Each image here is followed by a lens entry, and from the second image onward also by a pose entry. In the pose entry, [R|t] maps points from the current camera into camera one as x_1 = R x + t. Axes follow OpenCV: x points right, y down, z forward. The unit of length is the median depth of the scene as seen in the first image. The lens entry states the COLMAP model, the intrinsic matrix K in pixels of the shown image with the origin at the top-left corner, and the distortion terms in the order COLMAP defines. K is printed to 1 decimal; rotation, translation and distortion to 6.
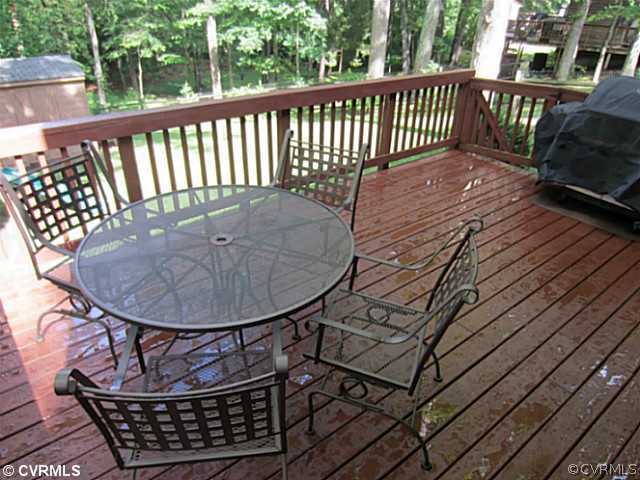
lens RADIAL K [[454.4, 0, 320.4], [0, 454.4, 237.2], [0, 0, 1]] dist [-0.033345, 0.010403]
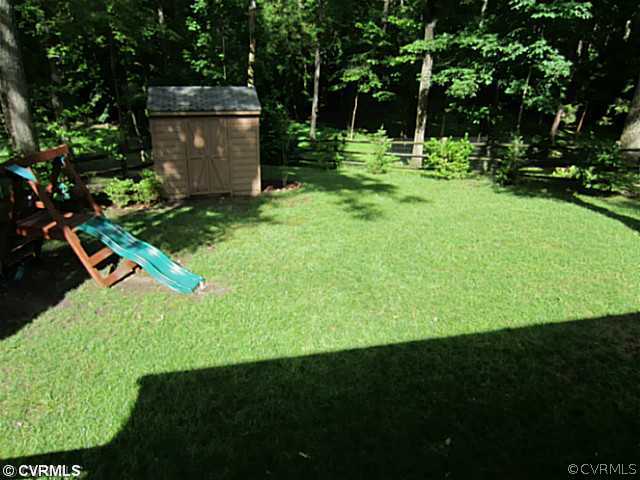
lens RADIAL K [[454.4, 0, 320.4], [0, 454.4, 237.2], [0, 0, 1]] dist [-0.033345, 0.010403]
pose [[0.886017, 0.199810, -0.418390, 0.011363], [-0.230421, 0.972810, -0.023375, -0.078179], [0.402344, 0.117117, 0.907967, 0.166285]]
